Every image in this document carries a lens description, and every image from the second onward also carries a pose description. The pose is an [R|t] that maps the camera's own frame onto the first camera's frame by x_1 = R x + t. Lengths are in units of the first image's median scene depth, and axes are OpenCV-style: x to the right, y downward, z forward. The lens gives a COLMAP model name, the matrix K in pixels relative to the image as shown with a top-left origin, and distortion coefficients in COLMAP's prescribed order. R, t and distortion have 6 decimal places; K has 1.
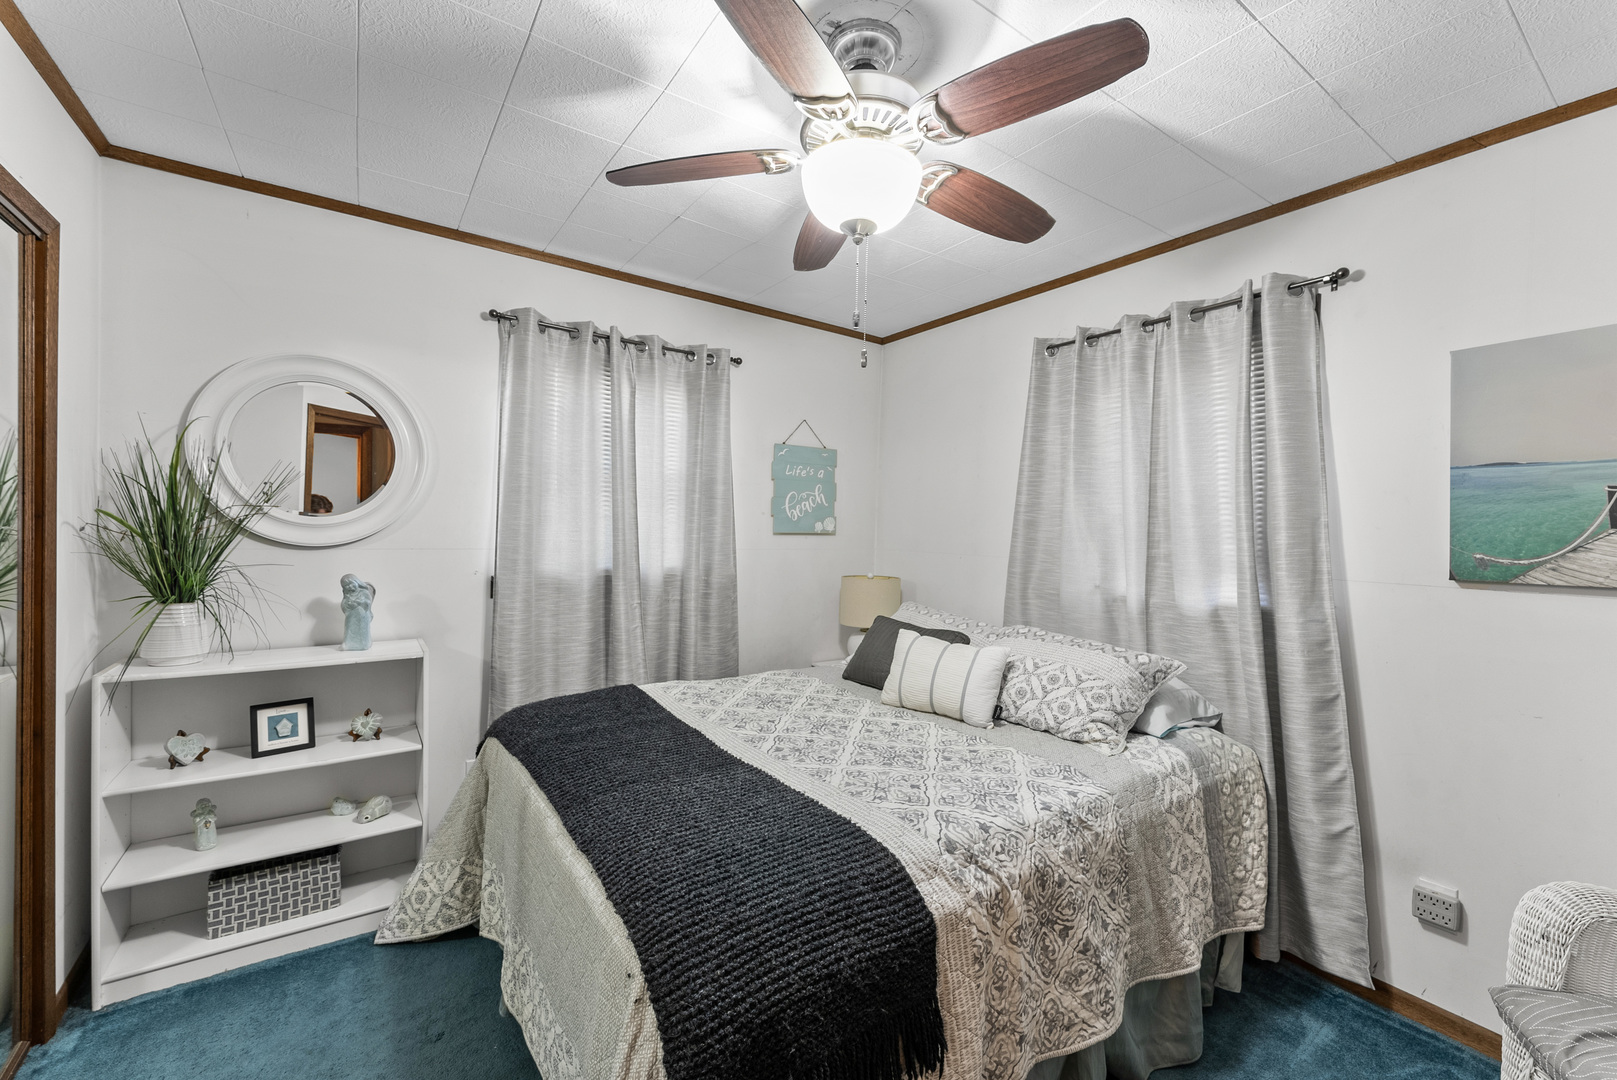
lens RADIAL K [[662.4, 0, 808.5], [0, 662.4, 540.0], [0, 0, 1]] dist [-0.001084, -0.000212]
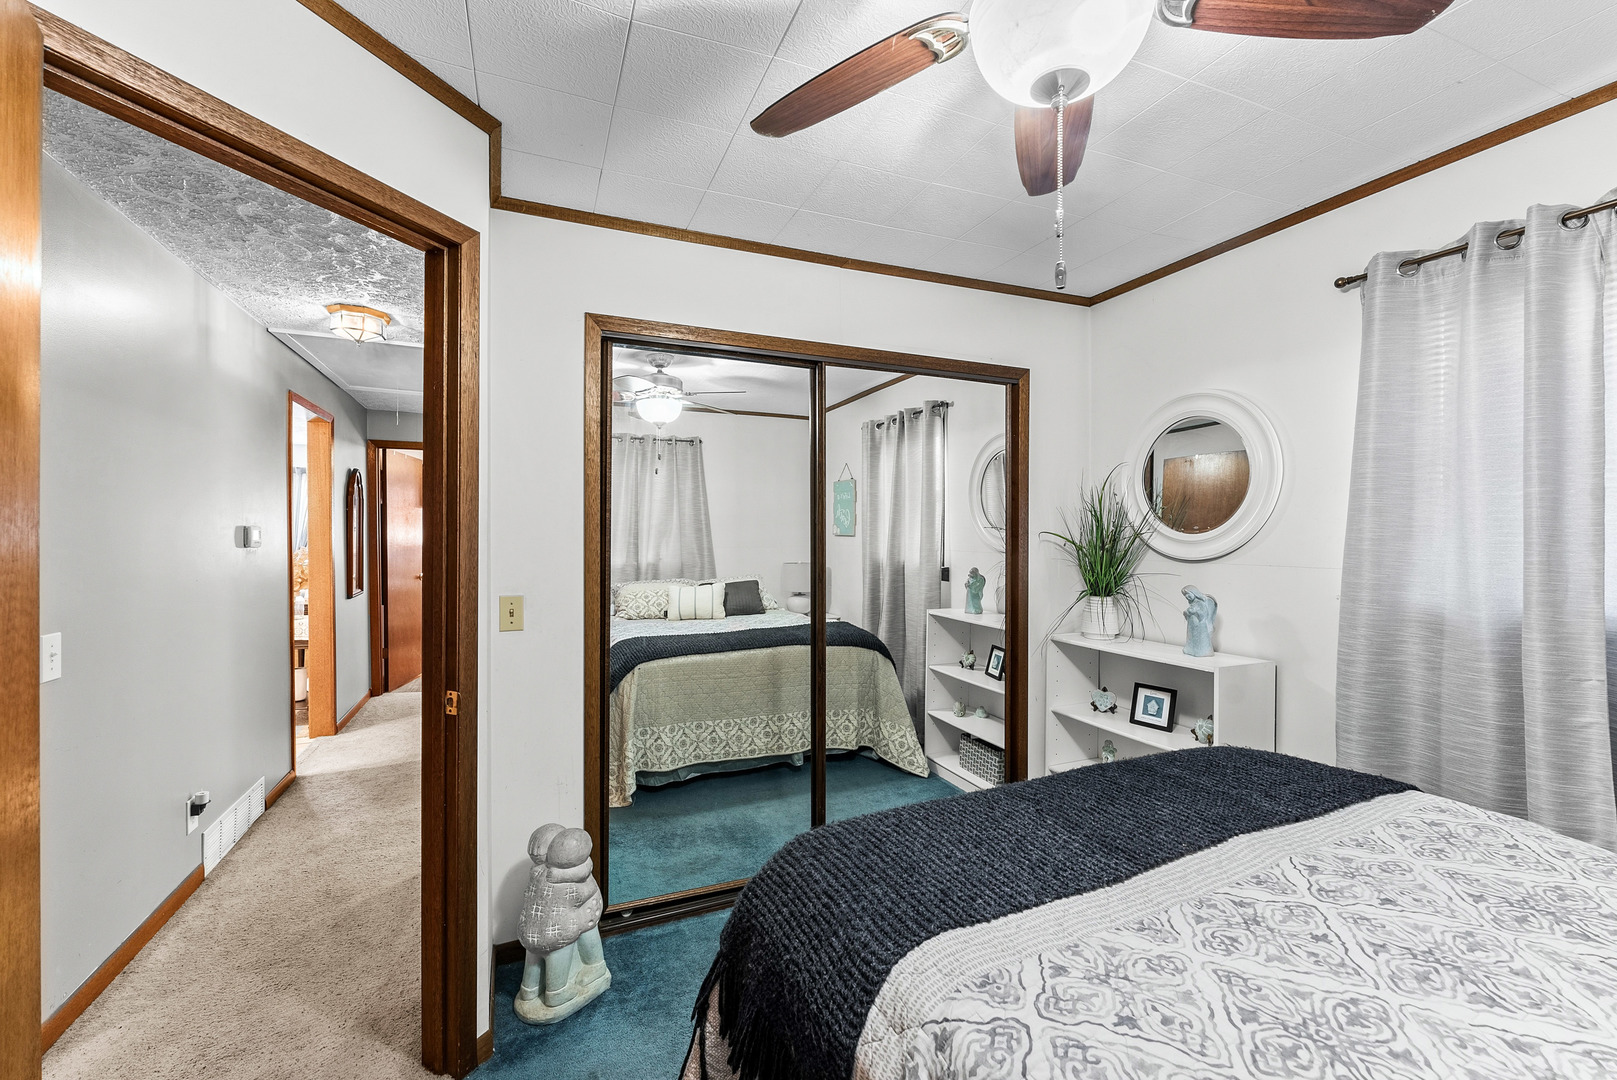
lens RADIAL K [[662.4, 0, 808.5], [0, 662.4, 540.0], [0, 0, 1]] dist [-0.001084, -0.000212]
pose [[-0.211576, -0.014600, -0.977252, 0.556962], [-0.023100, 0.999684, -0.009934, 0.001443], [0.977089, 0.020472, -0.211846, 0.650826]]
